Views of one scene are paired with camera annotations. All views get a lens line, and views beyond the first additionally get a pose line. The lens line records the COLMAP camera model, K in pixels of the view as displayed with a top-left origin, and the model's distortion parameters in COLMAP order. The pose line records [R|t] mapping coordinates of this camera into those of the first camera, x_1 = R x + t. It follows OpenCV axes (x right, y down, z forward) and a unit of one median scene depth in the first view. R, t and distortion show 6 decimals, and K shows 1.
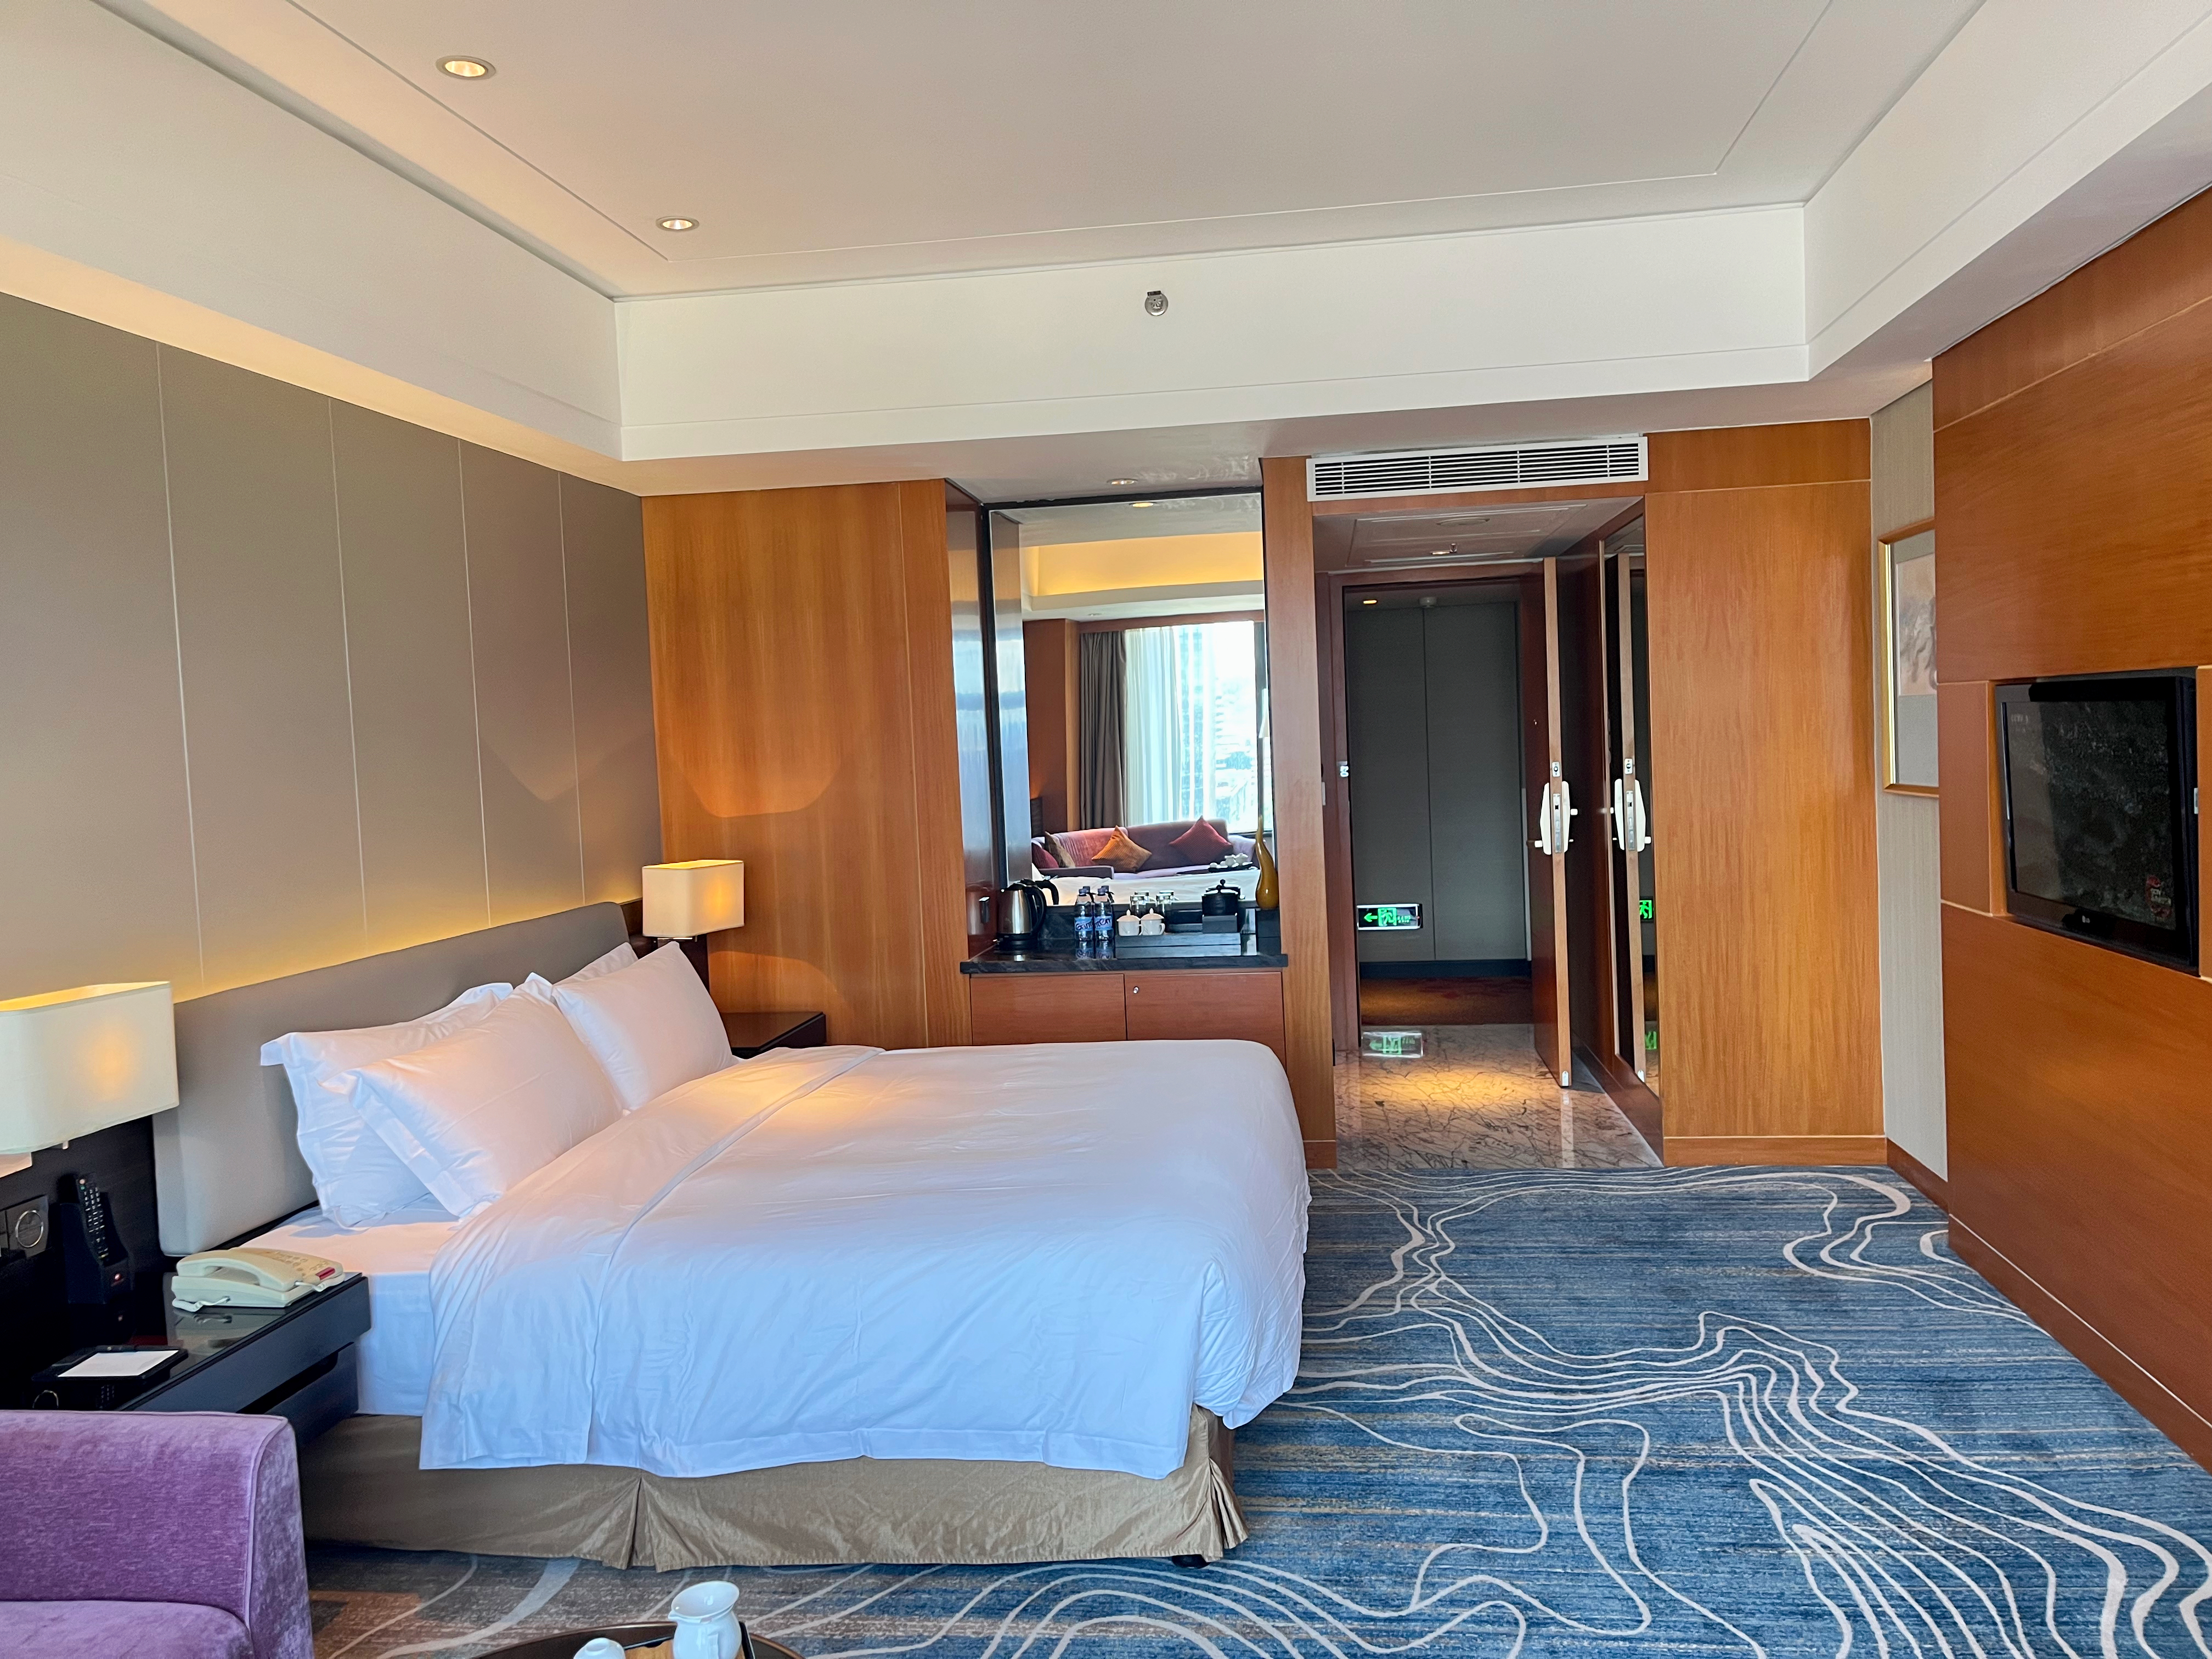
lens RADIAL K [[1673.0, 0, 1128.3], [0, 1673.0, 820.4], [0, 0, 1]] dist [0.067122, -0.086915]
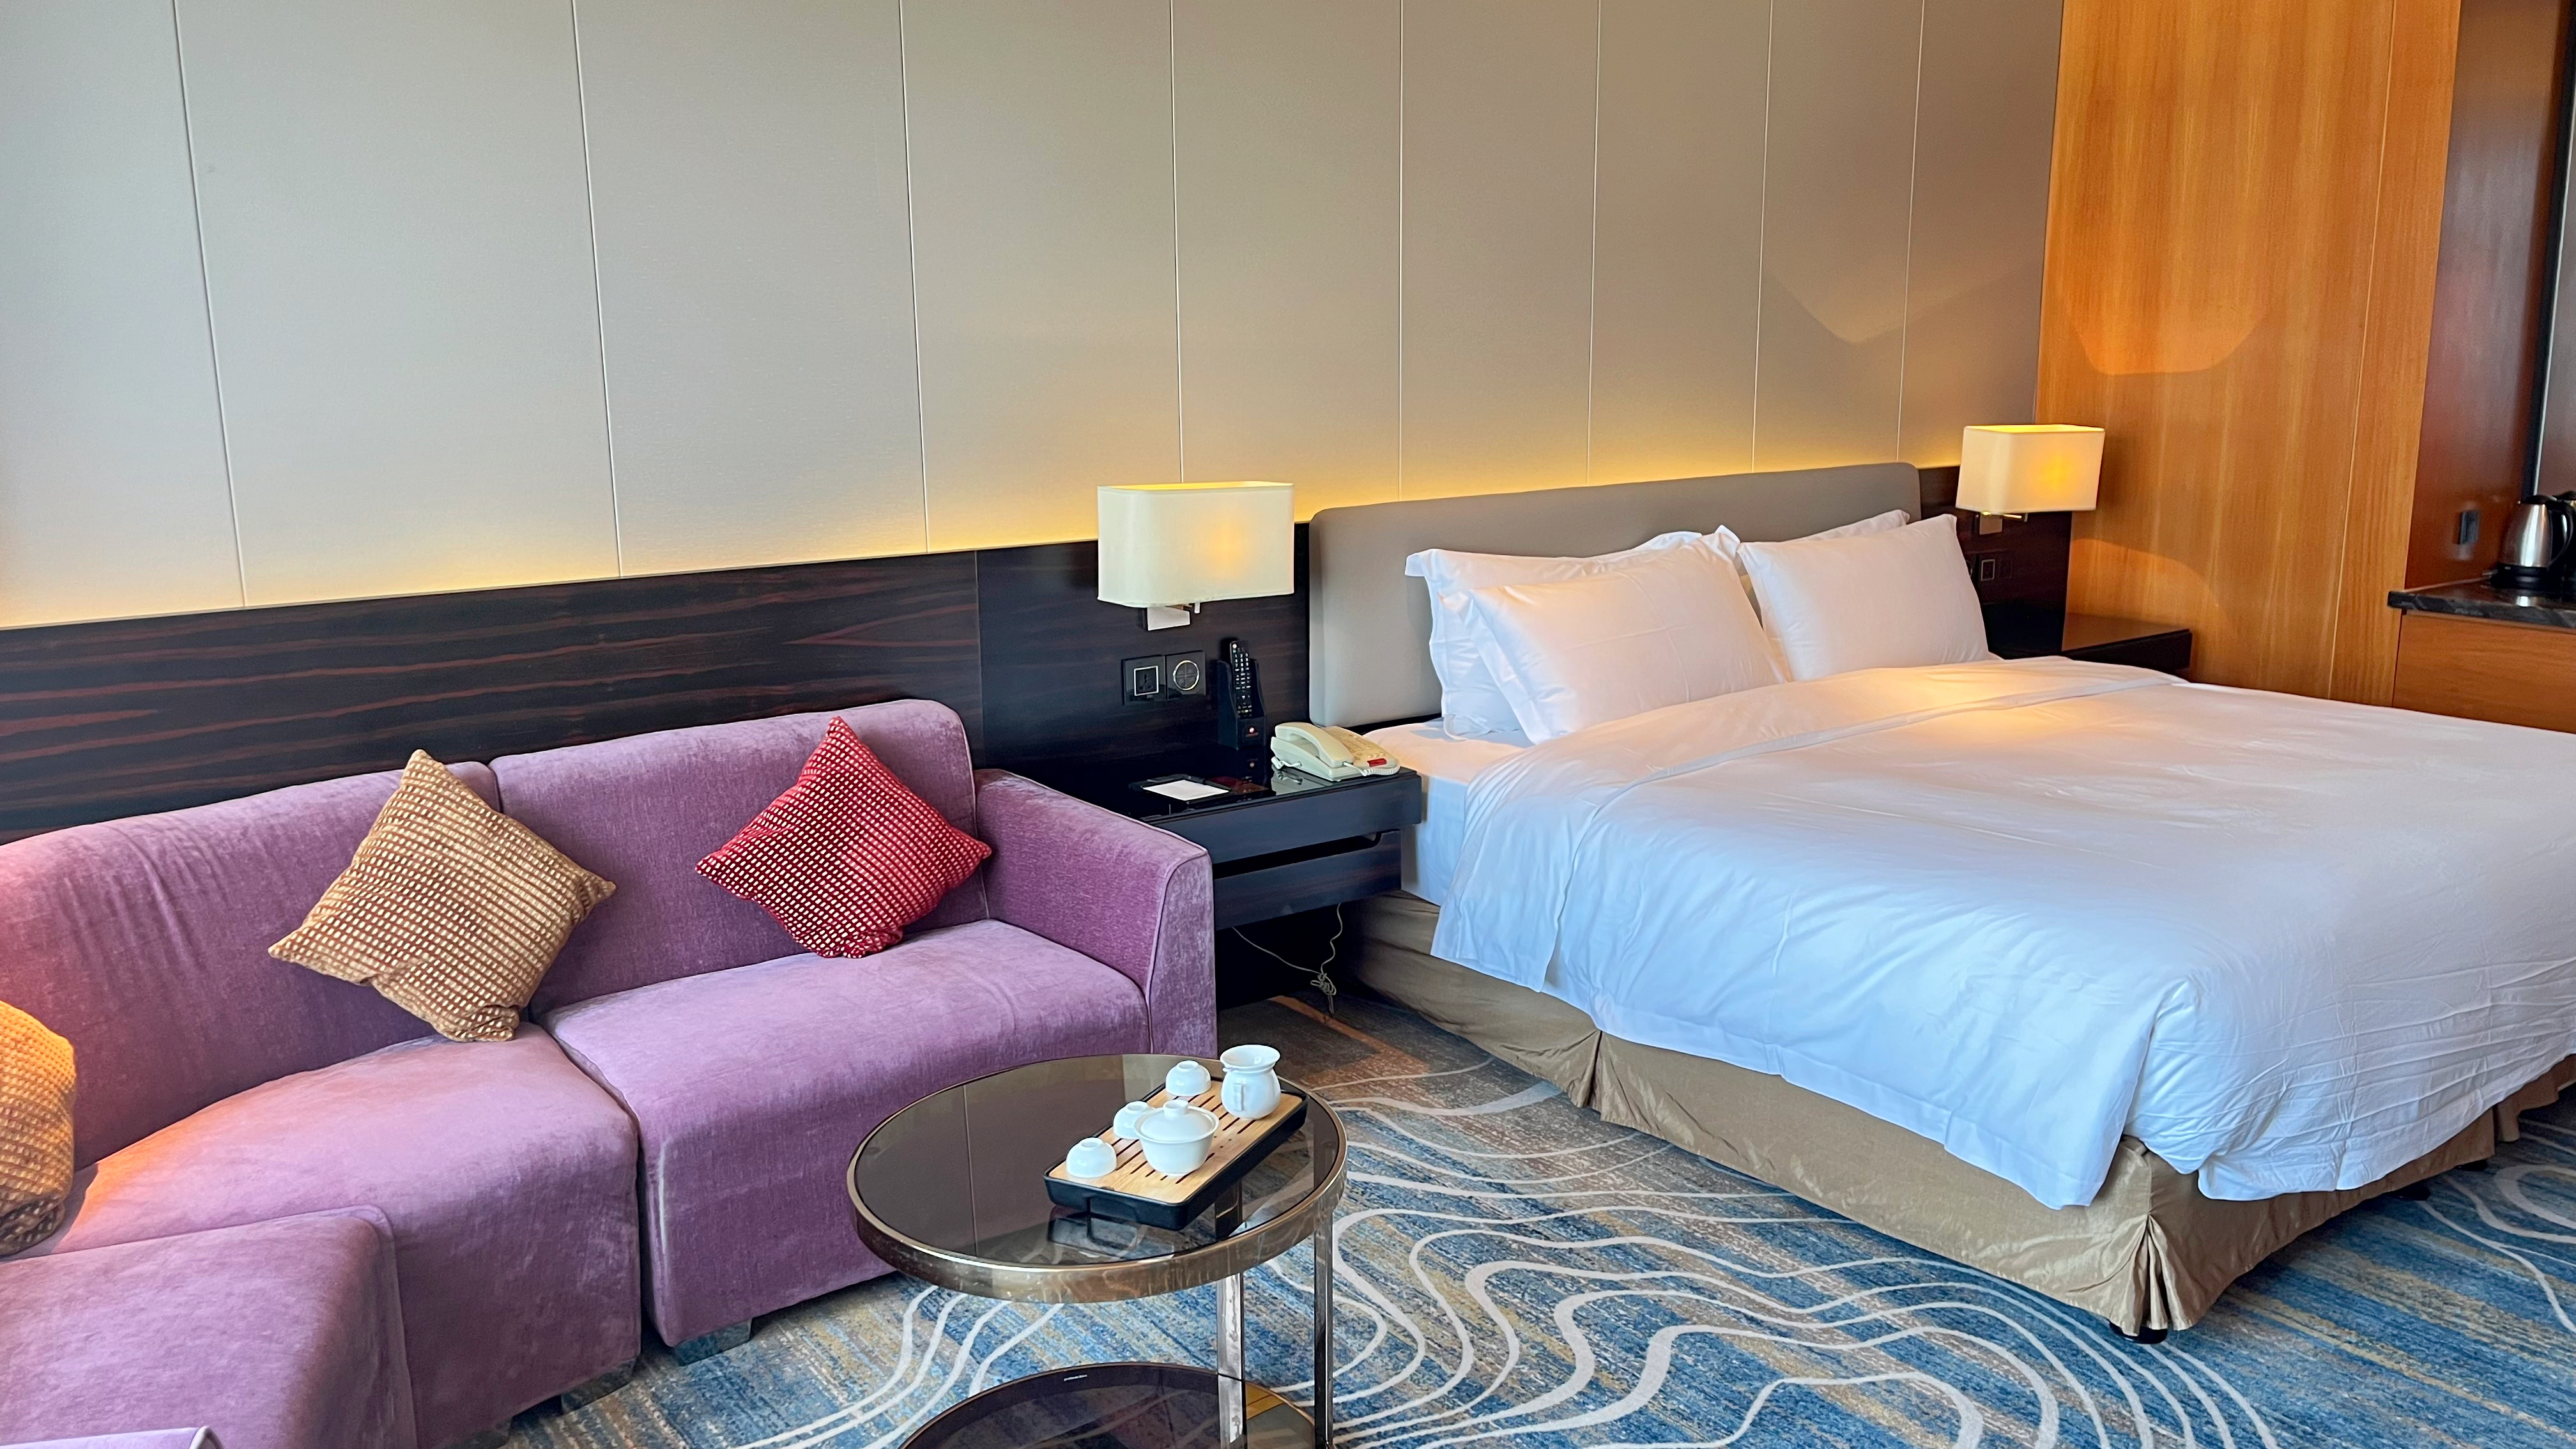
lens RADIAL K [[1950.1, 0, 1276.7], [0, 1950.1, 716.4], [0, 0, 1]] dist [0.057306, -0.067599]
pose [[0.674513, 0.182591, -0.715327, 0.360315], [-0.056308, 0.978834, 0.196758, -0.007853], [0.736112, -0.092437, 0.670518, 0.096186]]
